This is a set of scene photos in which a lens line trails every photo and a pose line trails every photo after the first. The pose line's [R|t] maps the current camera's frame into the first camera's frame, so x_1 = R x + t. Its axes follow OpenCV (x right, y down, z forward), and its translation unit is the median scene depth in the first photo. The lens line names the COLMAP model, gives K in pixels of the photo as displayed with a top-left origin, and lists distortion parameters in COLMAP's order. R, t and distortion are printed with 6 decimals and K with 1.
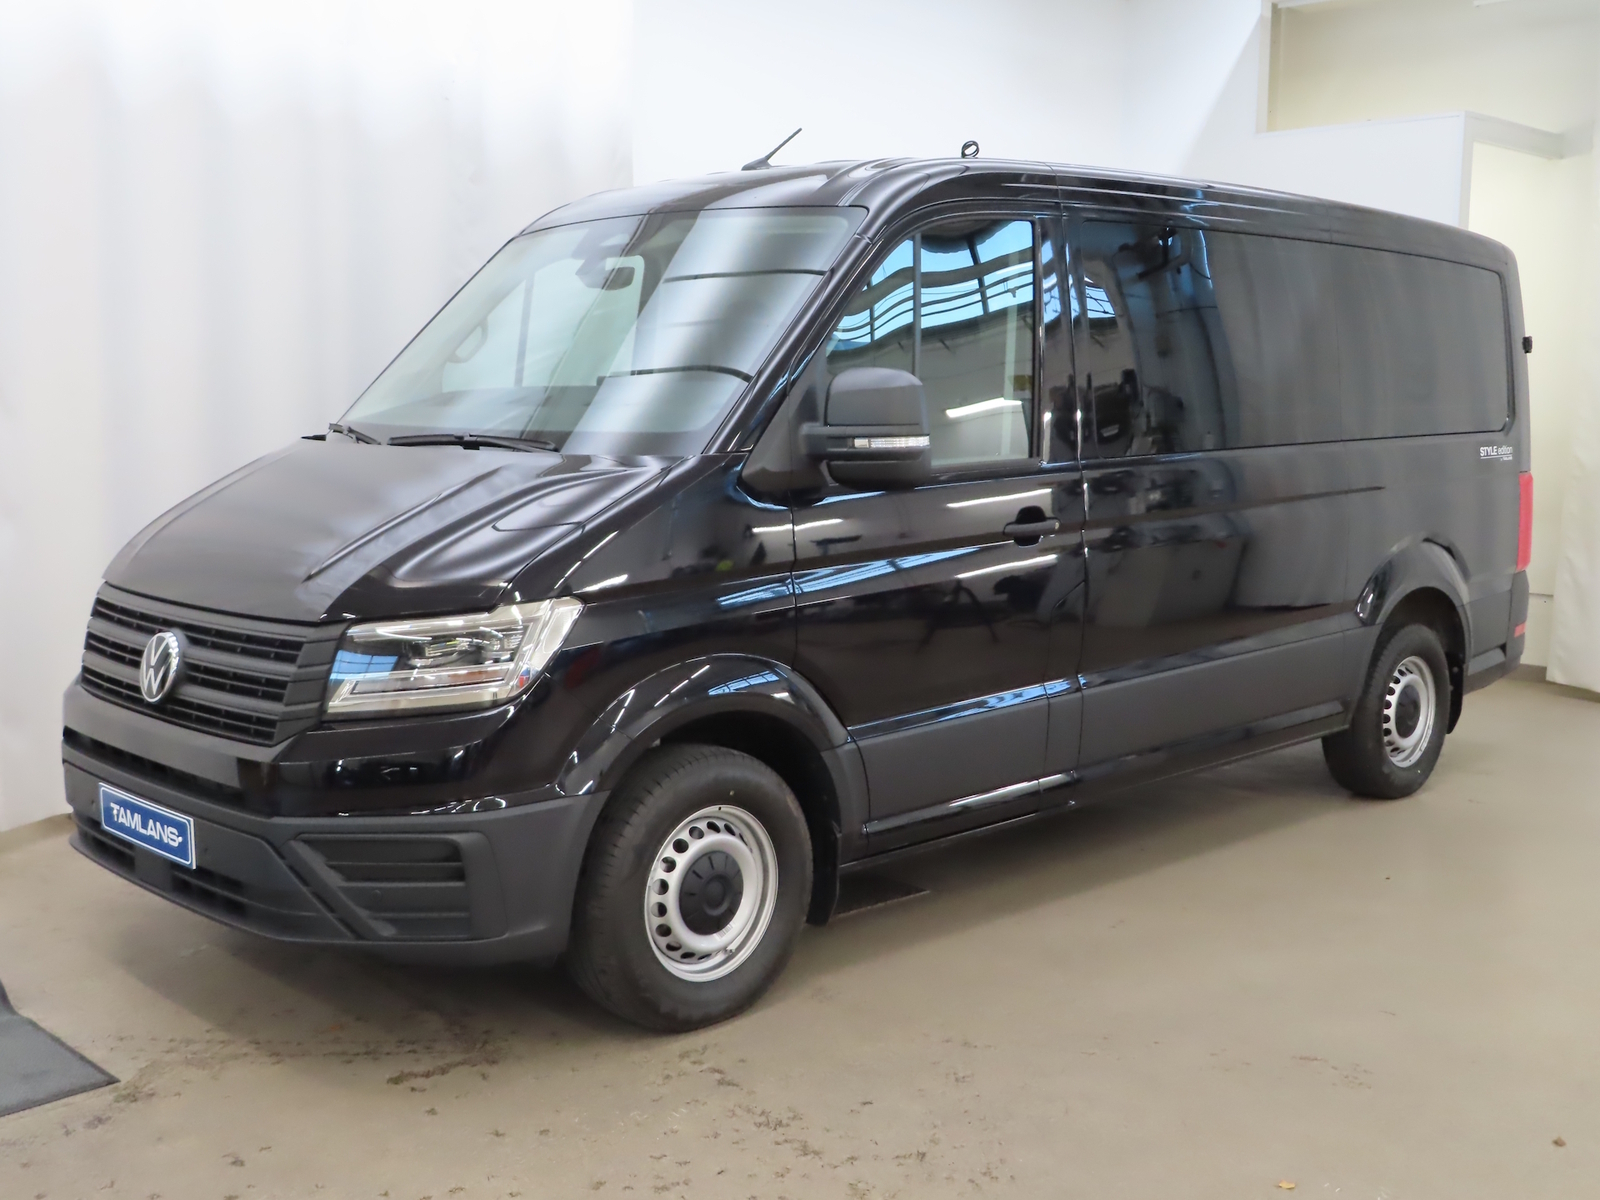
lens RADIAL K [[1174.3, 0, 799.8], [0, 1174.3, 605.1], [0, 0, 1]] dist [0.002634, -0.000129]
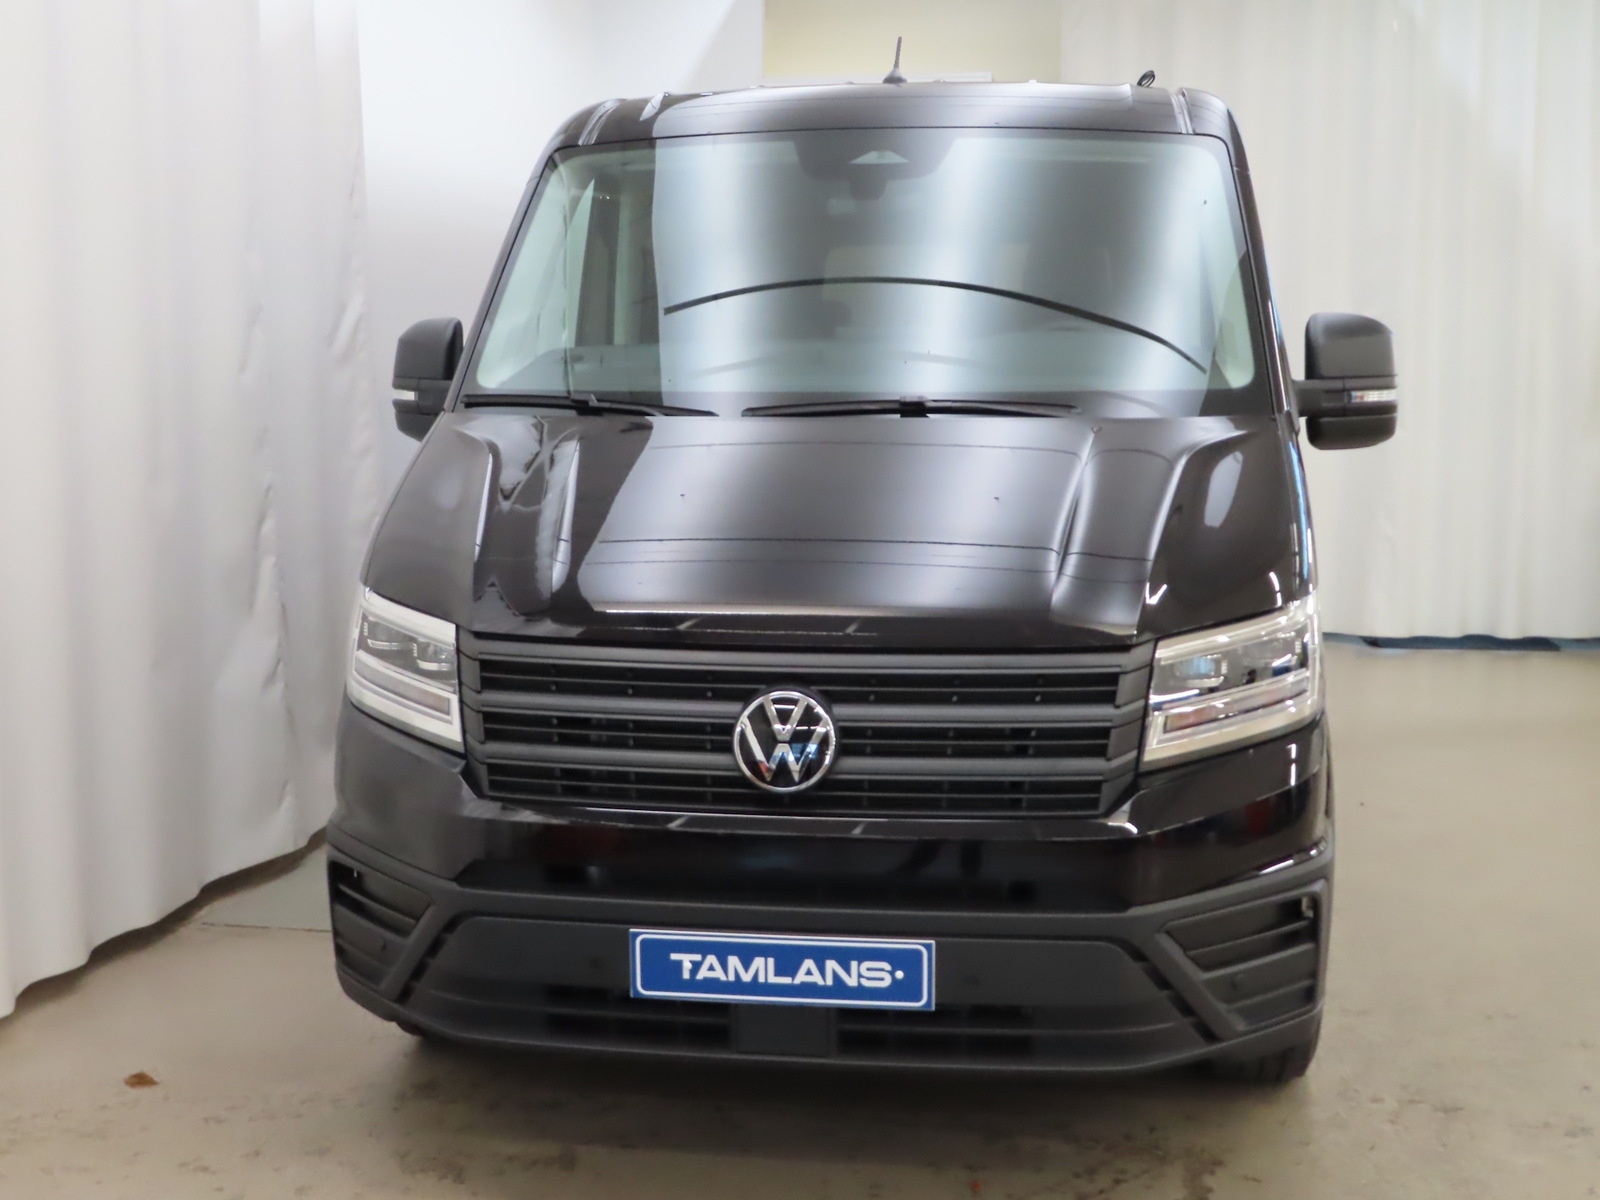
lens RADIAL K [[1318.2, 0, 799.7], [0, 1318.2, 595.2], [0, 0, 1]] dist [-0.000453, -0.004004]
pose [[0.892968, -0.089725, 0.441086, -0.924394], [0.087391, 0.995844, 0.025652, -0.055377], [-0.441555, 0.015640, 0.897098, 0.313095]]
